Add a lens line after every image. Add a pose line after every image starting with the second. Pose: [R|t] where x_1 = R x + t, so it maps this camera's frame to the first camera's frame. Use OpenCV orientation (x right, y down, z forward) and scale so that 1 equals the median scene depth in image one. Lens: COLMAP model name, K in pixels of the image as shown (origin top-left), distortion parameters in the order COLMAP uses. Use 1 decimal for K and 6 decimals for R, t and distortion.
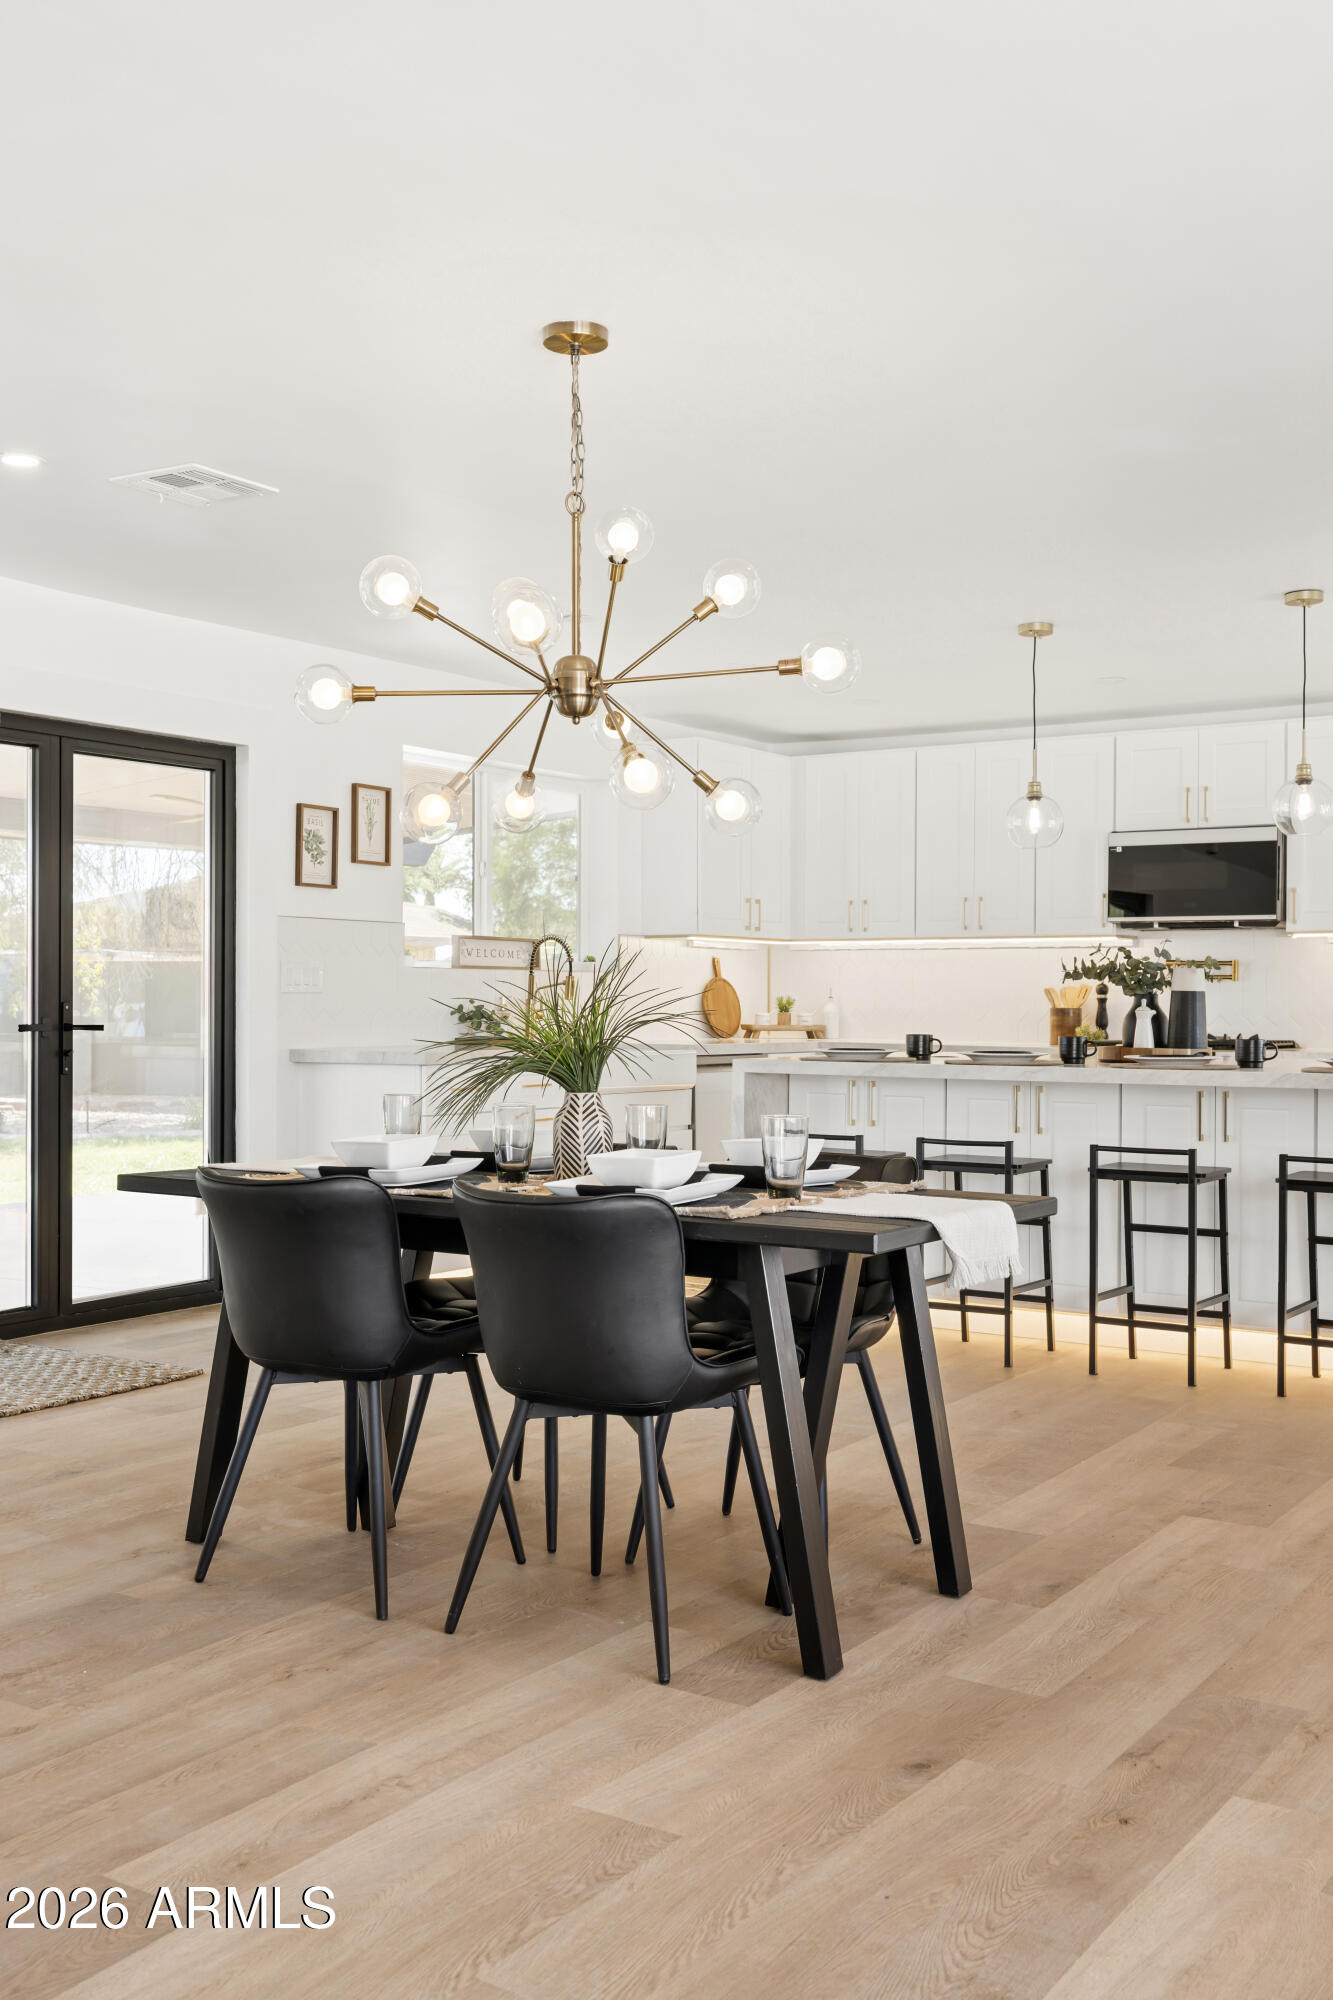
lens RADIAL K [[1938.8, 0, 695.3], [0, 1938.8, 1005.7], [0, 0, 1]] dist [0.001919, 0.012225]
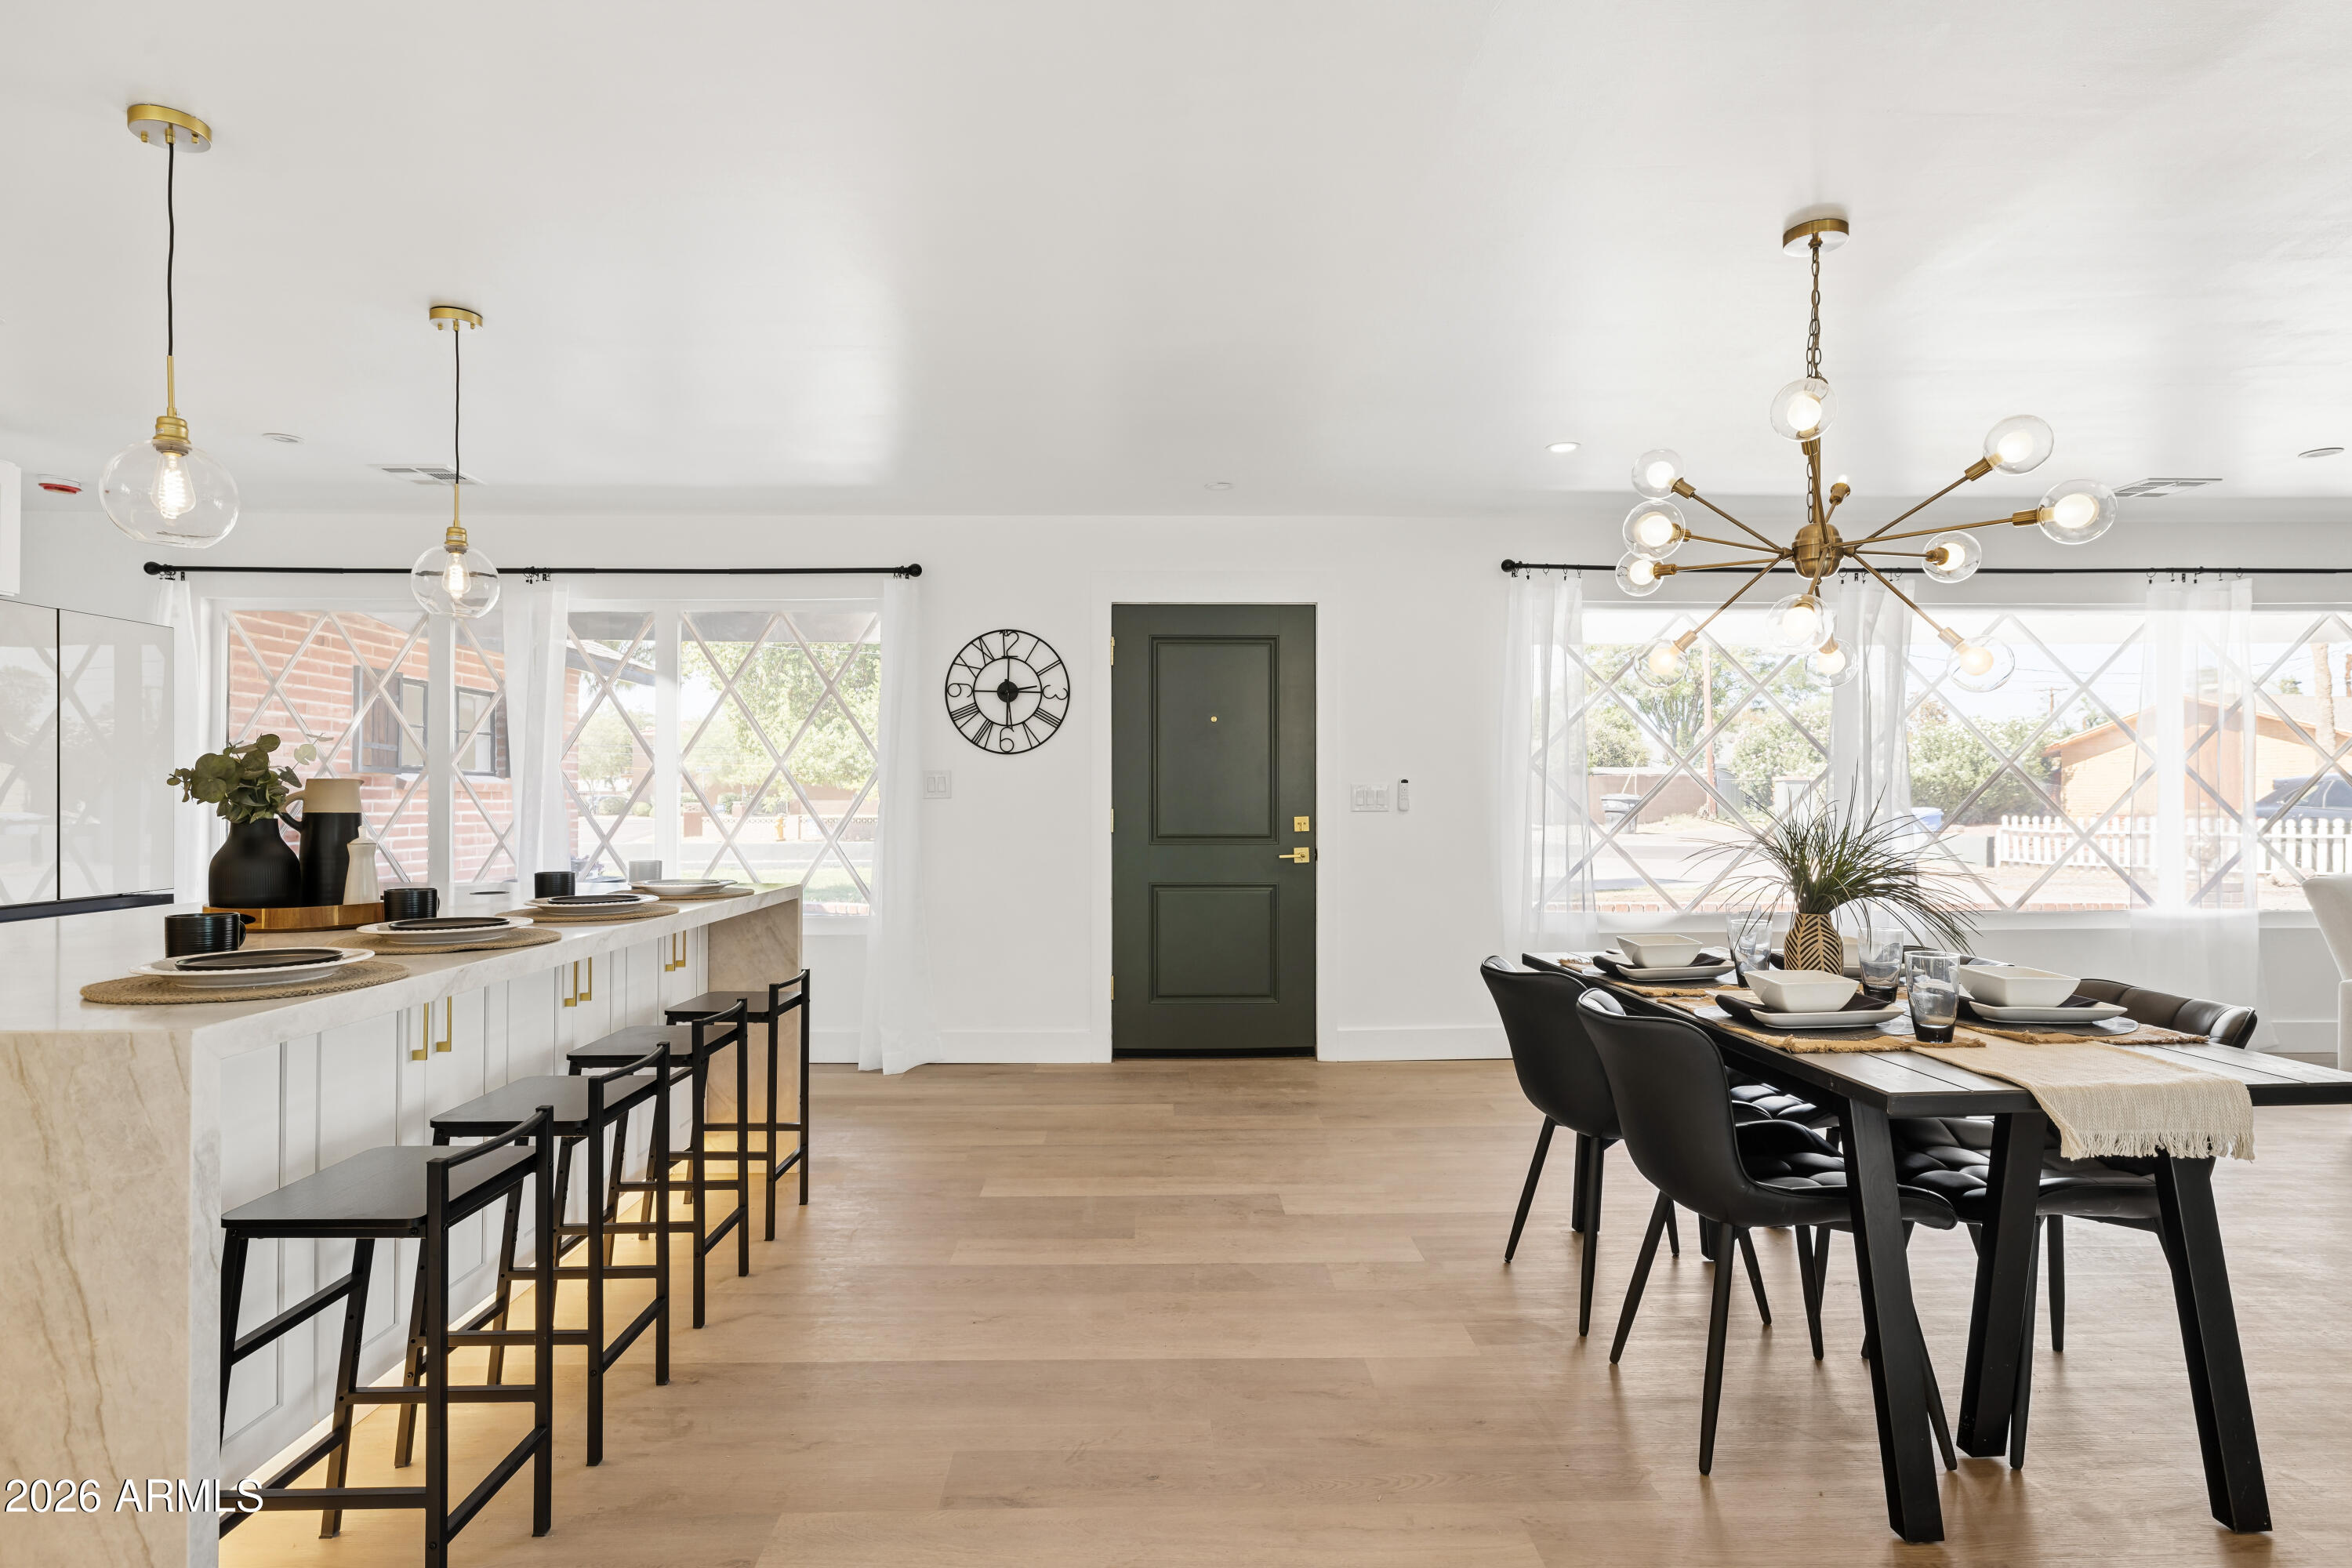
lens RADIAL K [[1259.2, 0, 1176.0], [0, 1259.2, 784.0], [0, 0, 1]] dist [0.001533, 0.000395]
pose [[-0.560629, 0.005063, 0.828051, -0.264277], [-0.001047, 0.999976, -0.006823, -0.014351], [-0.828066, -0.004693, -0.560611, 0.982821]]
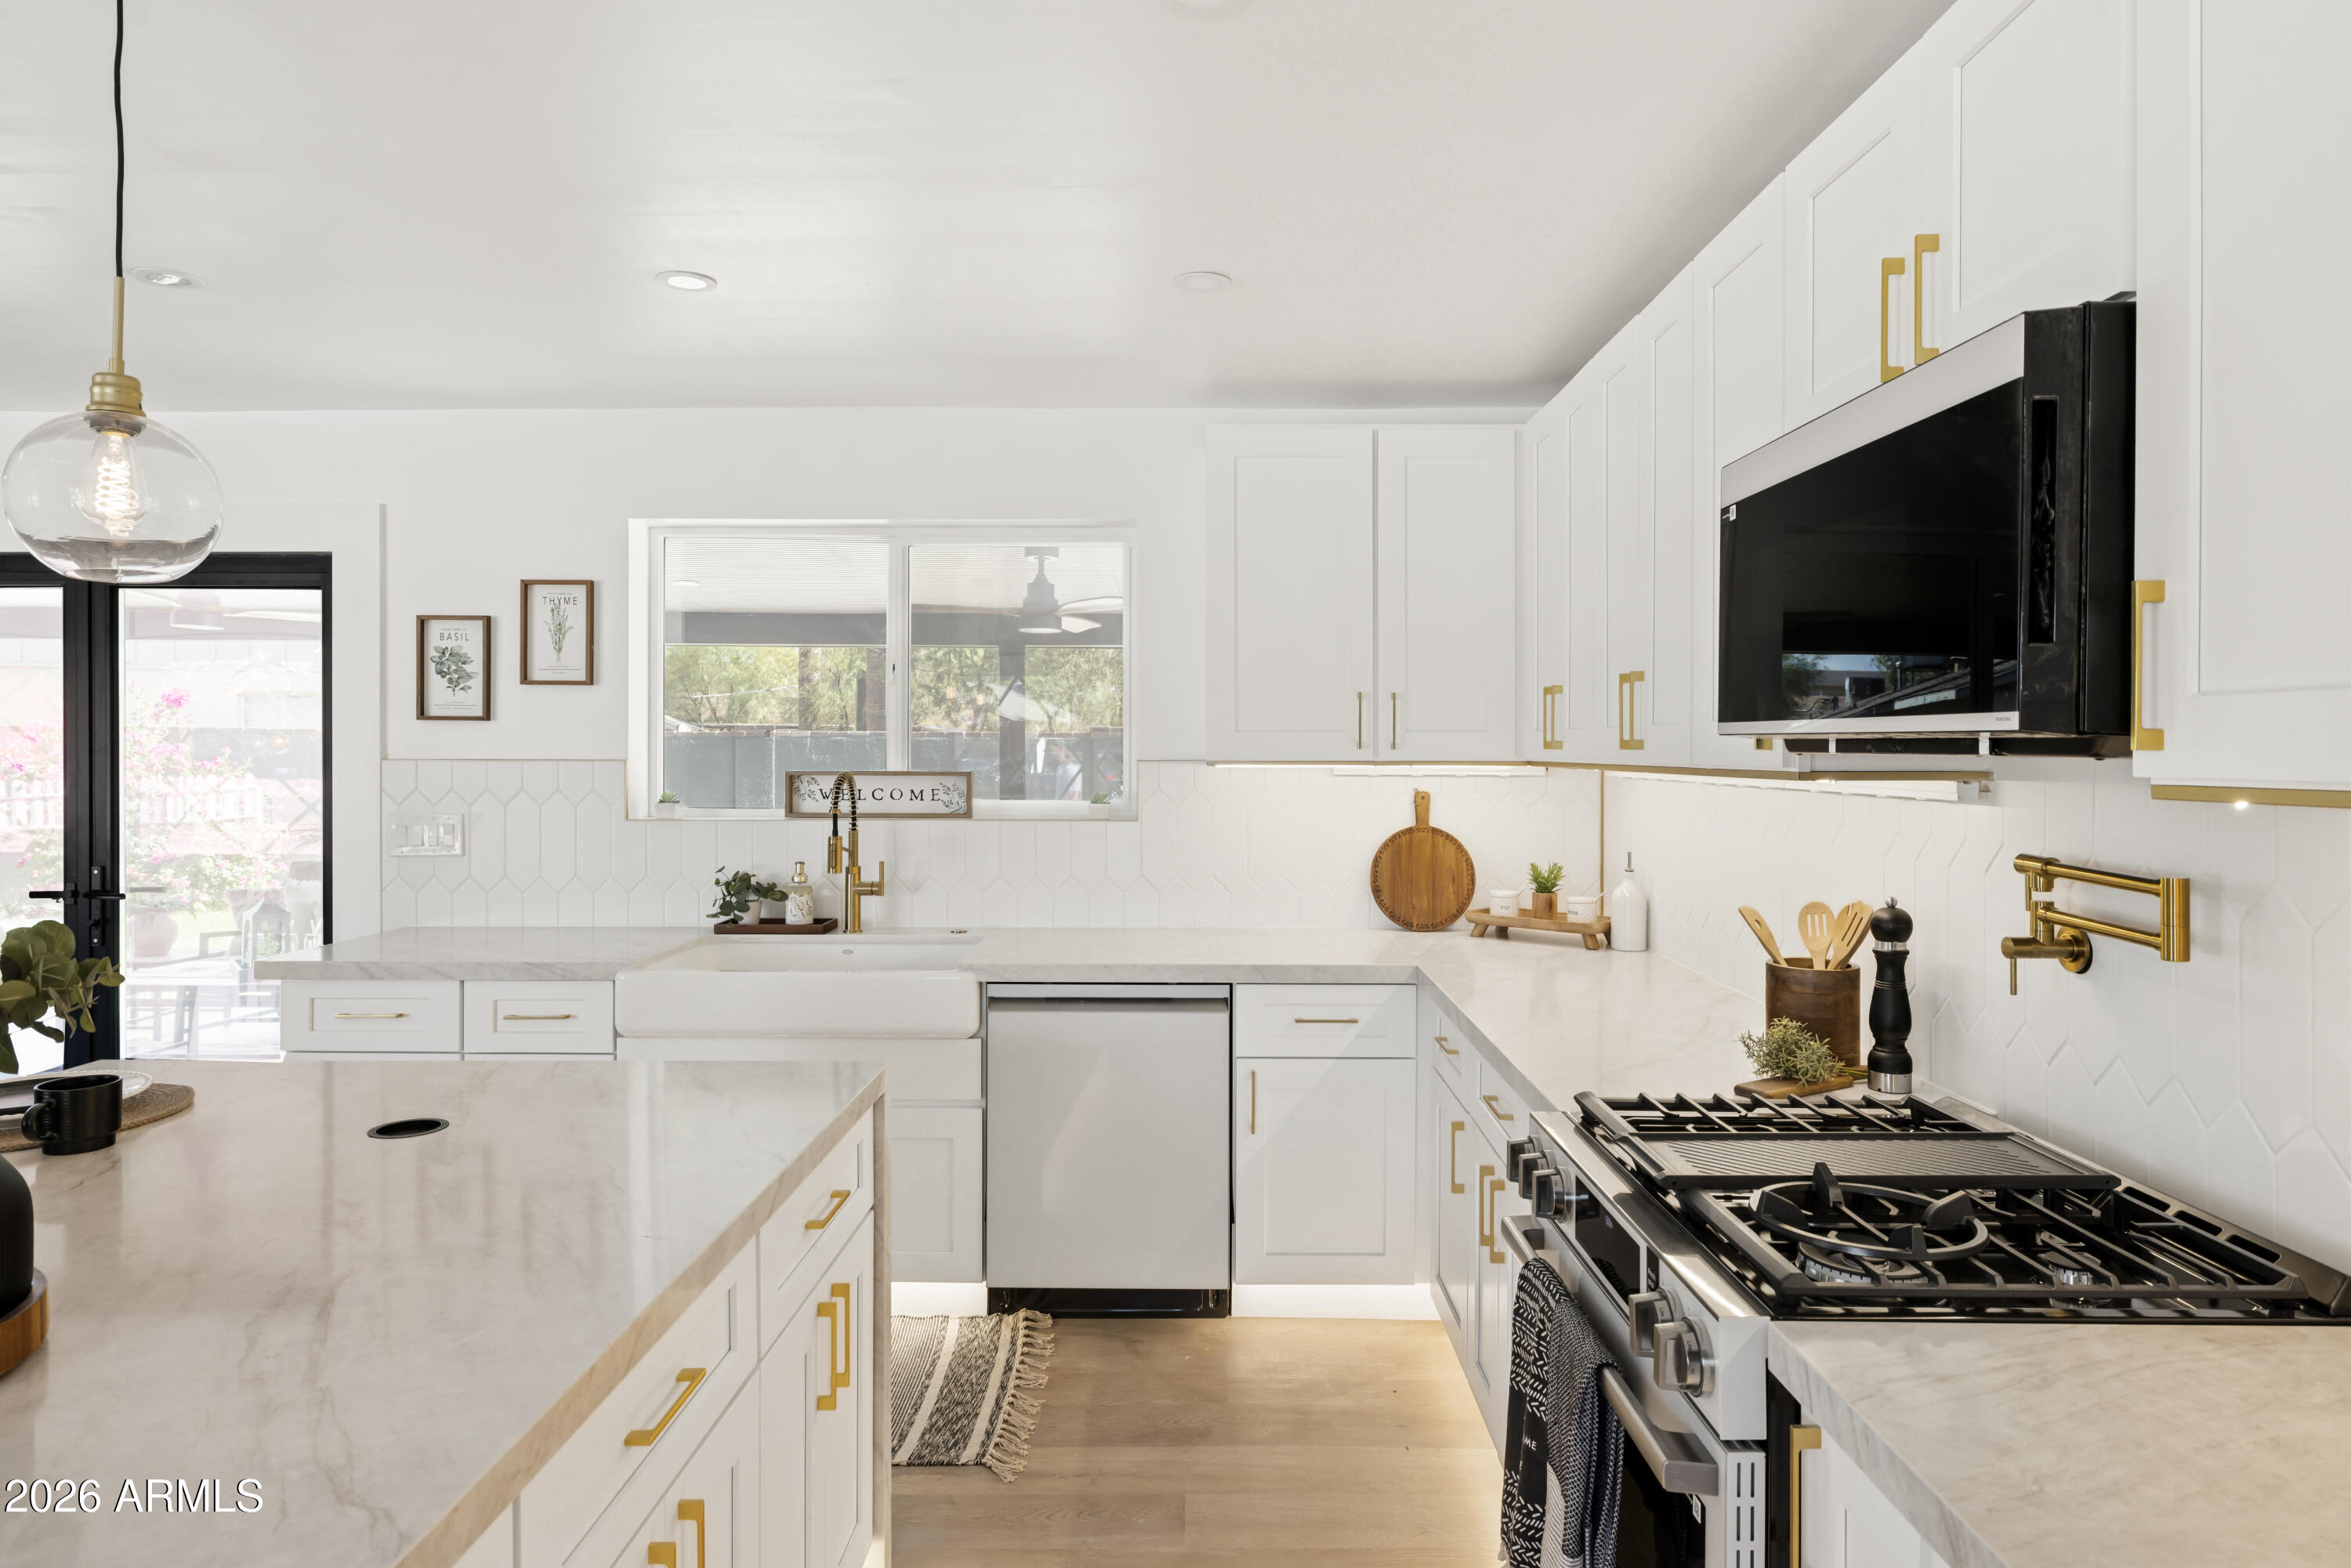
lens RADIAL K [[1381.1, 0, 1198.2], [0, 1381.1, 759.5], [0, 0, 1]] dist [0.002232, 0.000267]
pose [[0.538216, 0.003877, -0.842798, 0.475795], [-0.000457, 0.999991, 0.004308, -0.052648], [0.842807, -0.001934, 0.538213, 1.045570]]
